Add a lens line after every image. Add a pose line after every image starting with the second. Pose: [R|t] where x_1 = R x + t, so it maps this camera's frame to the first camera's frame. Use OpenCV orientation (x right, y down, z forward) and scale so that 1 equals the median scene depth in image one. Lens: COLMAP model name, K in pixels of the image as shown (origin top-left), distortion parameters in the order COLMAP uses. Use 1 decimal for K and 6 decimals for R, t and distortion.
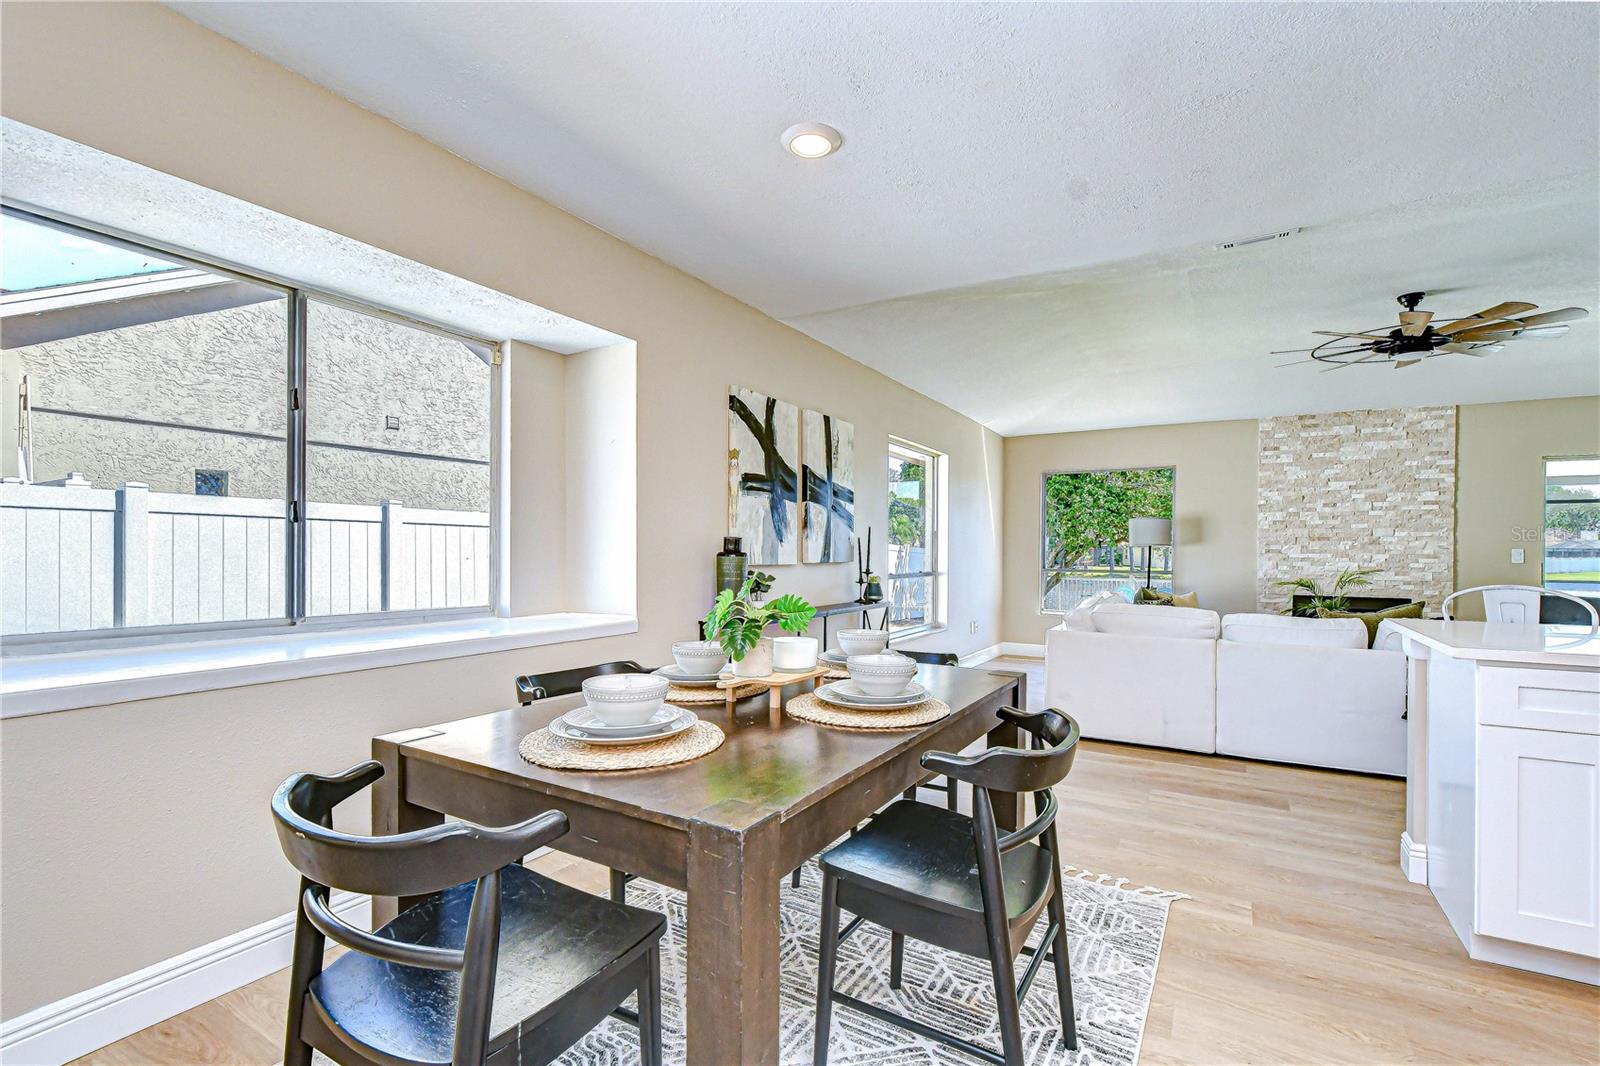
lens RADIAL K [[726.3, 0, 800.4], [0, 726.3, 543.3], [0, 0, 1]] dist [-0.011671, -0.000020]
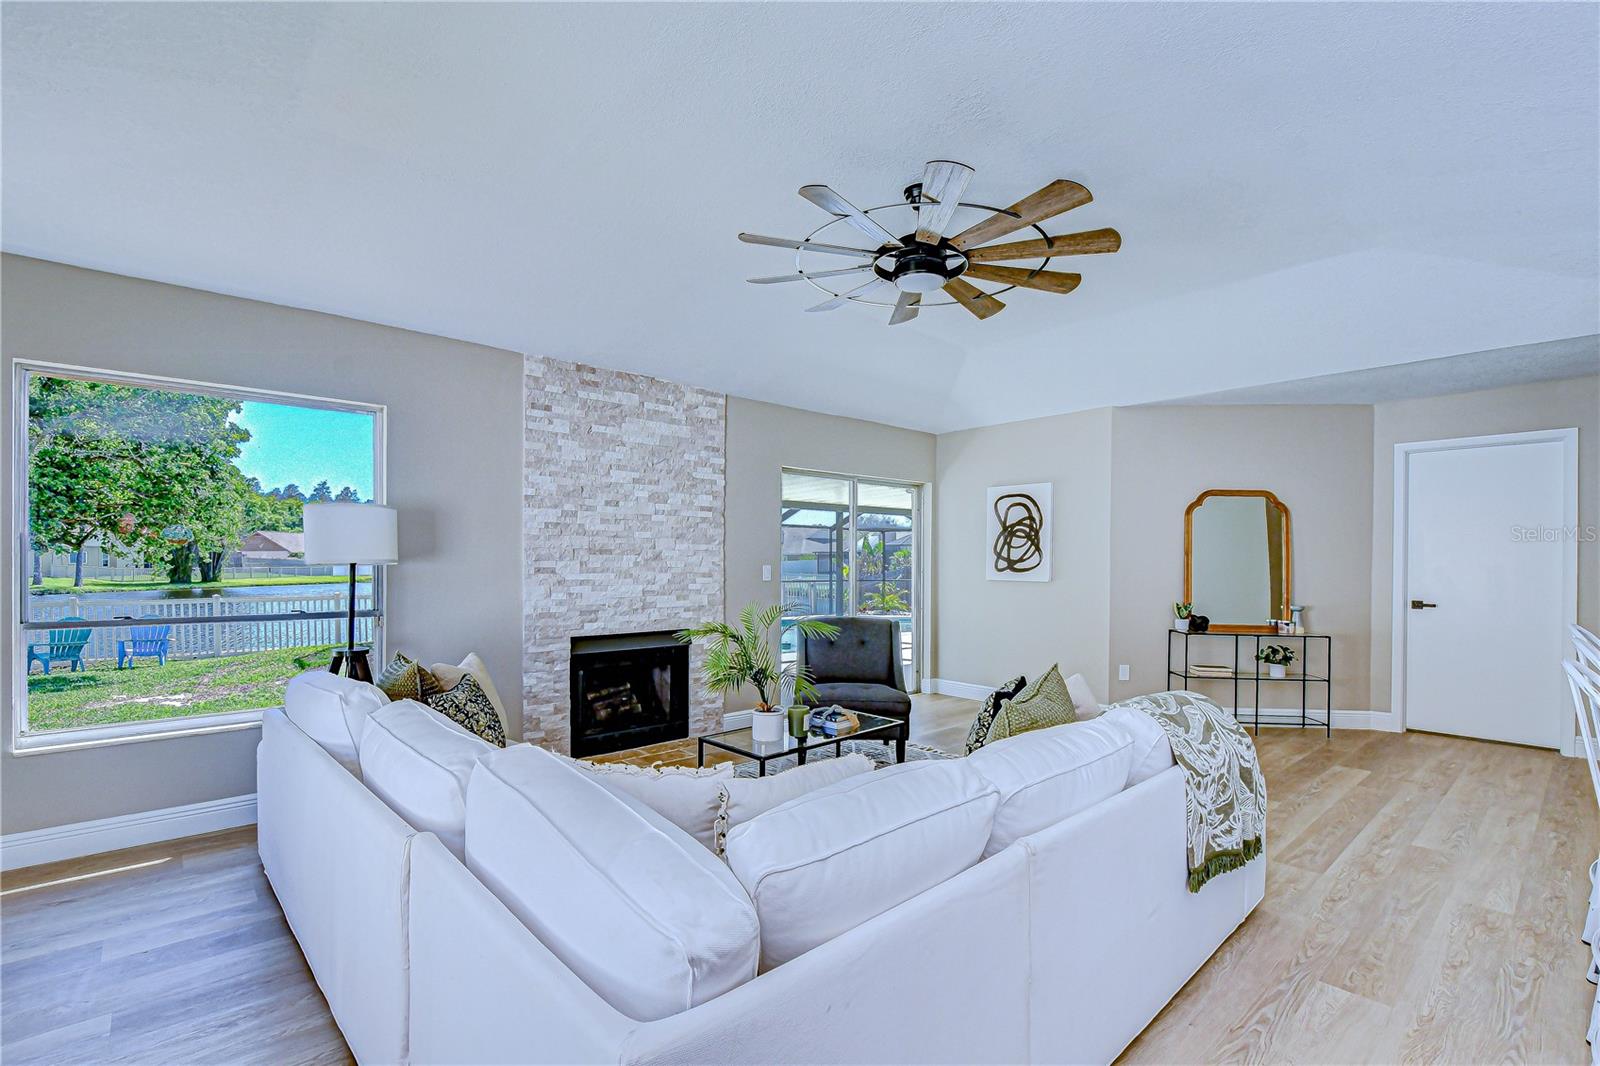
lens RADIAL K [[726.3, 0, 804.6], [0, 726.3, 574.0], [0, 0, 1]] dist [-0.011671, -0.000020]
pose [[0.280179, -0.013199, 0.959857, 0.116055], [0.000884, 0.999909, 0.013491, 0.005769], [-0.959947, -0.002932, 0.280165, 0.633849]]
